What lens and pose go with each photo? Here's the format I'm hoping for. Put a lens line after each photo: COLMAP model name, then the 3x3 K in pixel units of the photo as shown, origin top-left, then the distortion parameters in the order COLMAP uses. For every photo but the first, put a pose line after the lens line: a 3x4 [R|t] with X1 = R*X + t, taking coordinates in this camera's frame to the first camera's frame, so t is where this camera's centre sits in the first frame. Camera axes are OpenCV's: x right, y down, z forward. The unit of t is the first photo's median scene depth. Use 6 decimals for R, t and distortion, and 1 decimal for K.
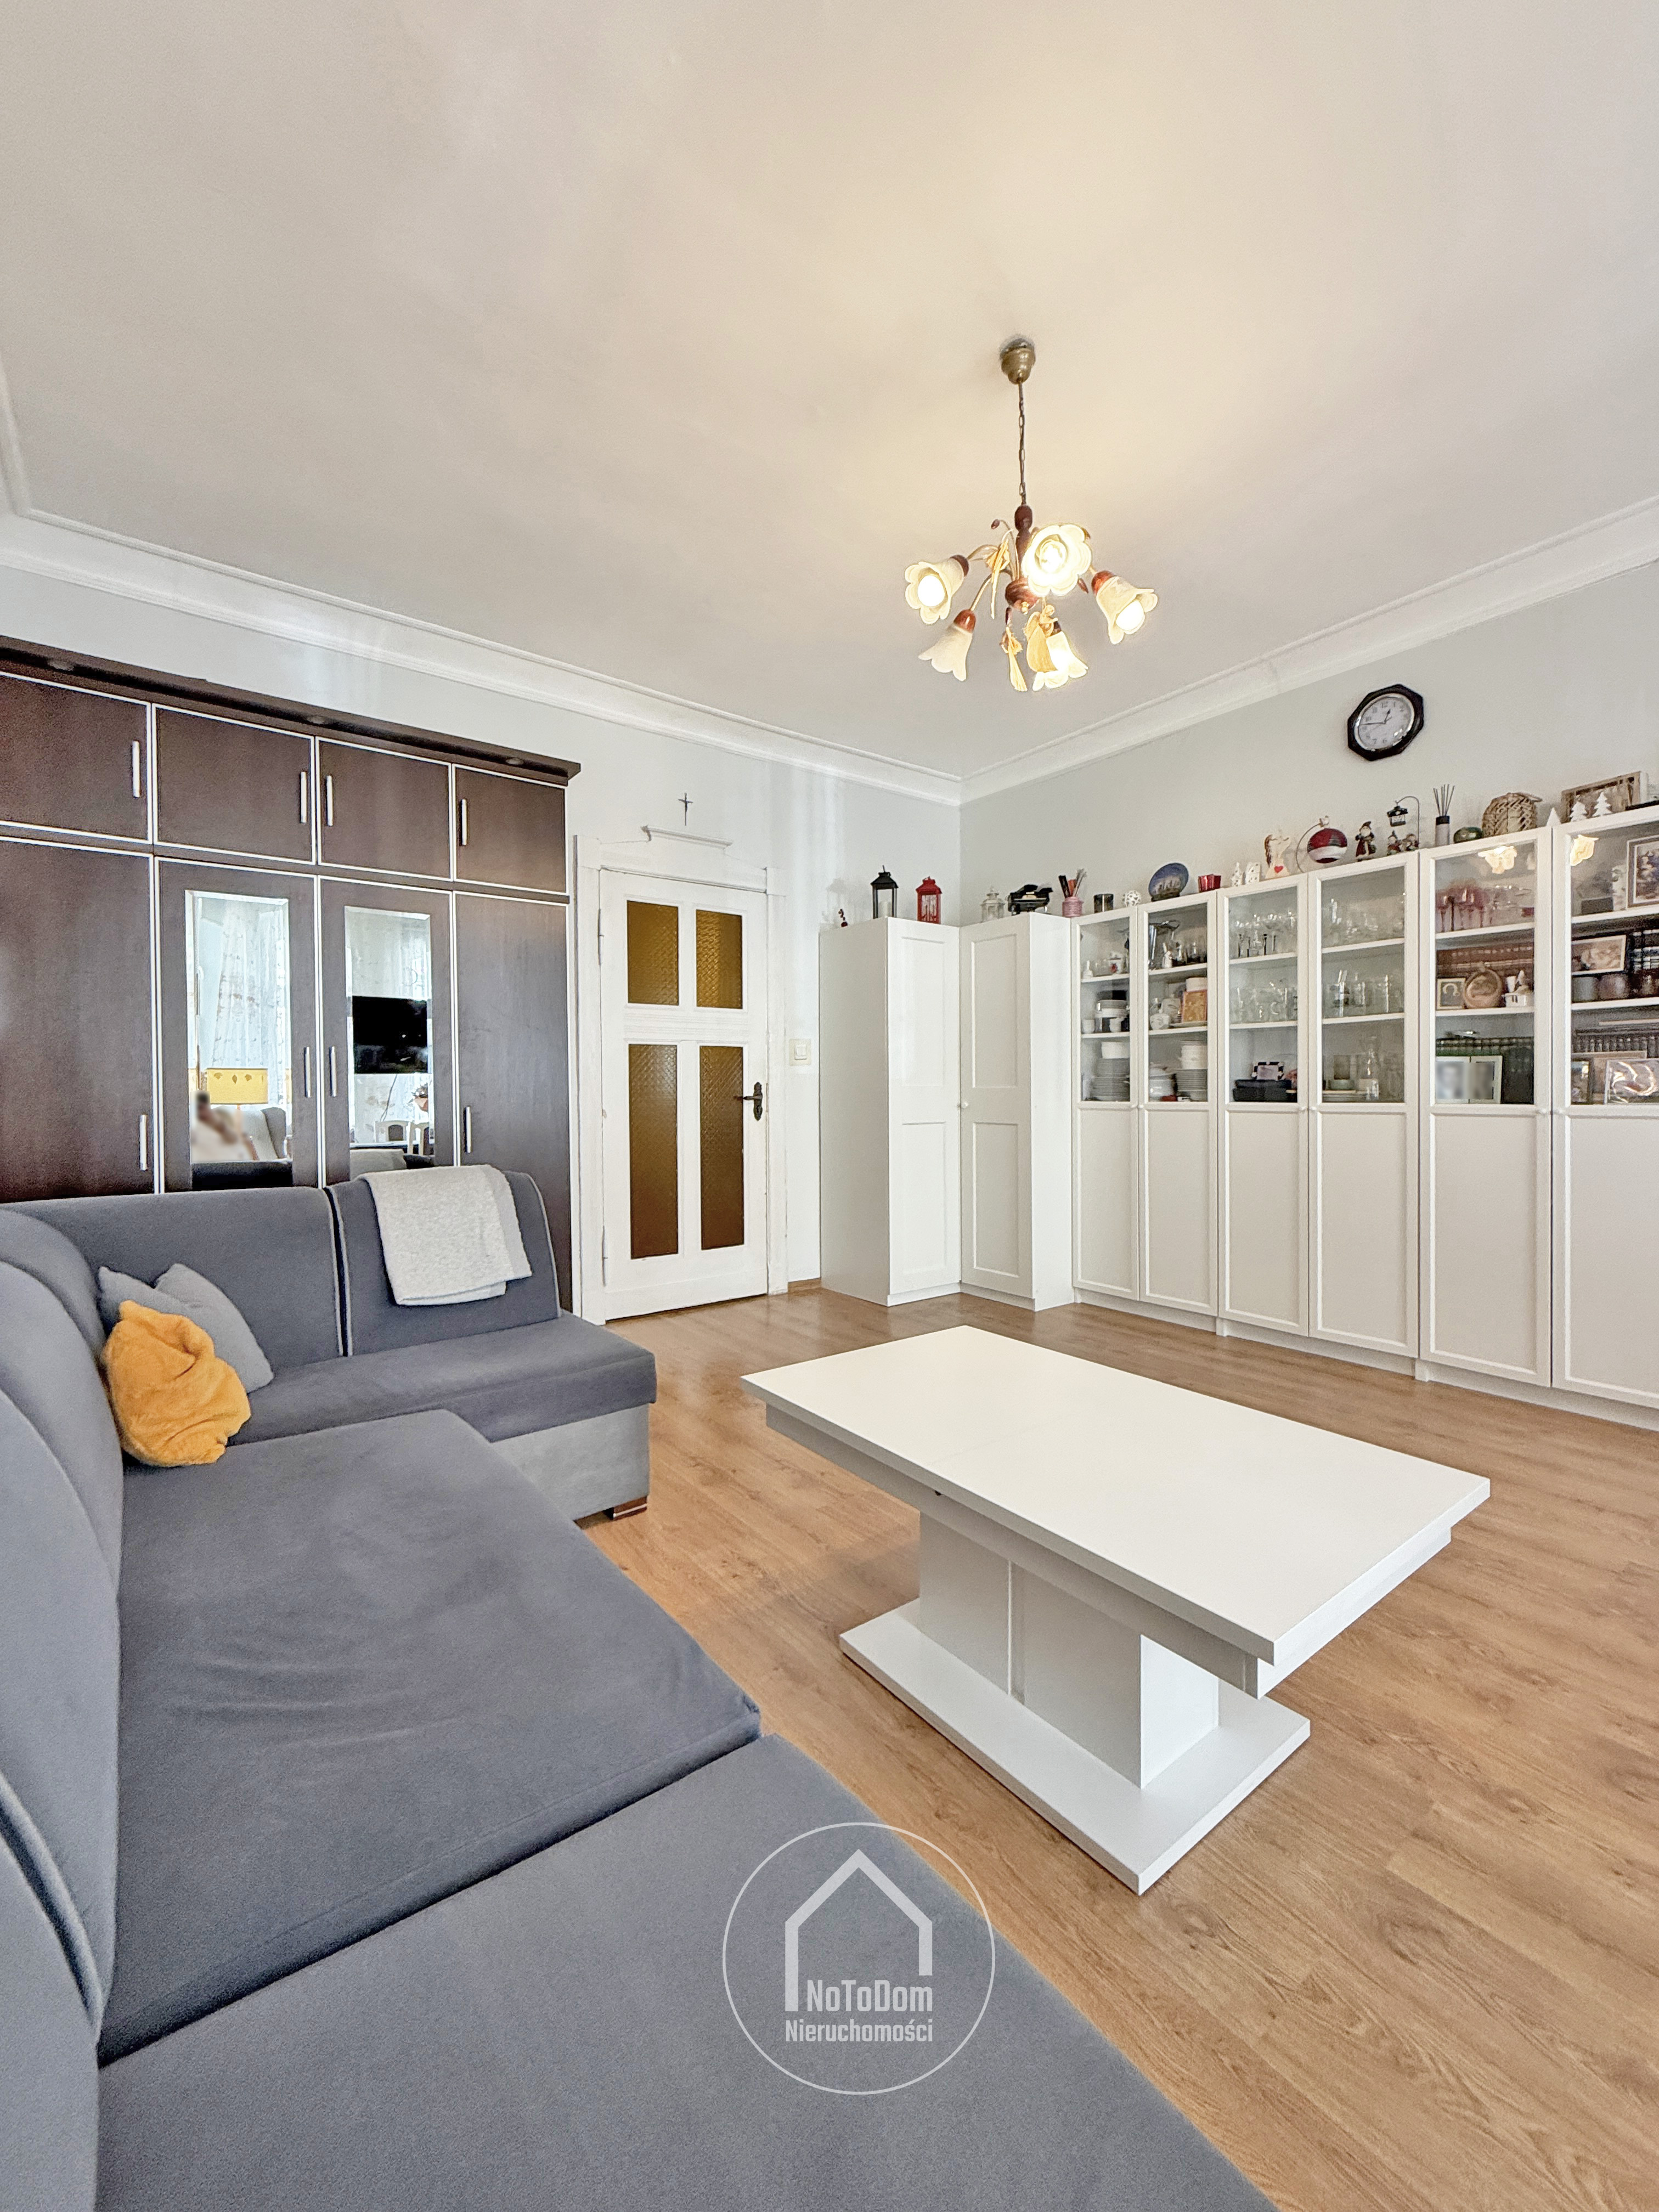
lens RADIAL K [[882.6, 0, 829.7], [0, 882.6, 1101.1], [0, 0, 1]] dist [0.006109, -0.000146]
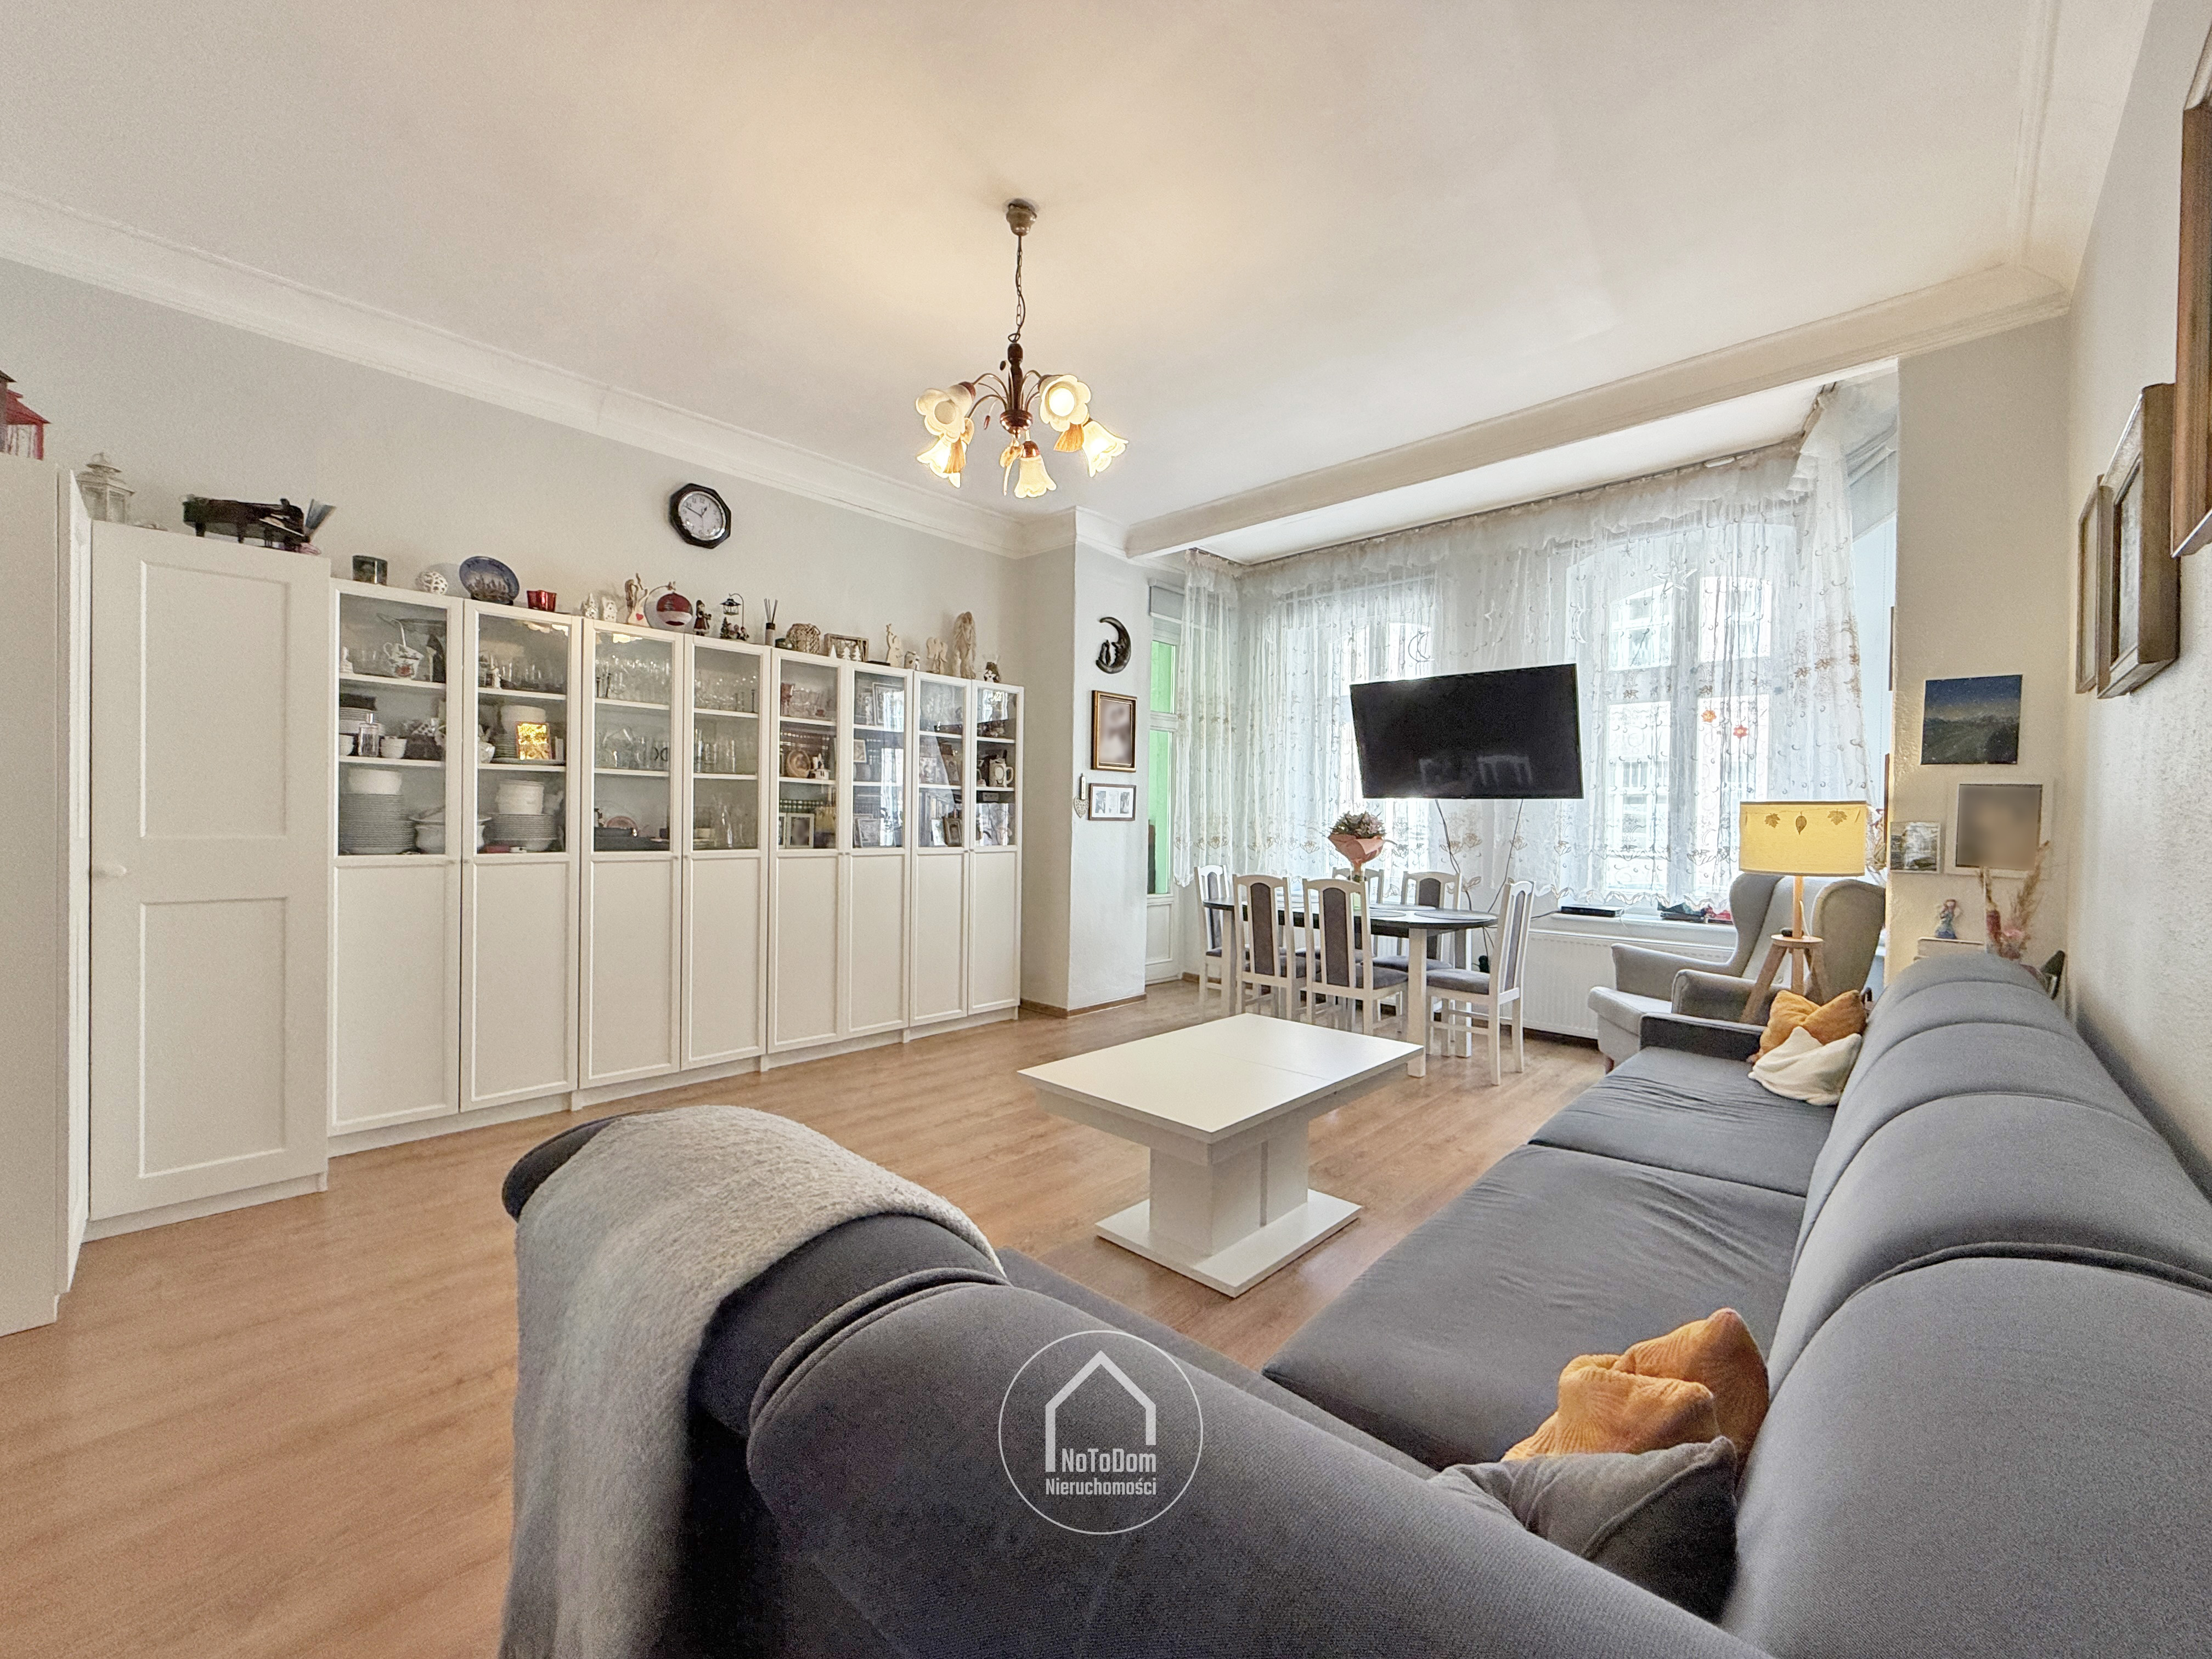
lens RADIAL K [[887.0, 0, 1098.7], [0, 887.0, 831.3], [0, 0, 1]] dist [-0.000669, -0.000032]
pose [[-0.156143, -0.007394, 0.987707, -0.606891], [-0.001247, 0.999973, 0.007288, -0.030899], [-0.987734, -0.000094, -0.156148, 0.694373]]
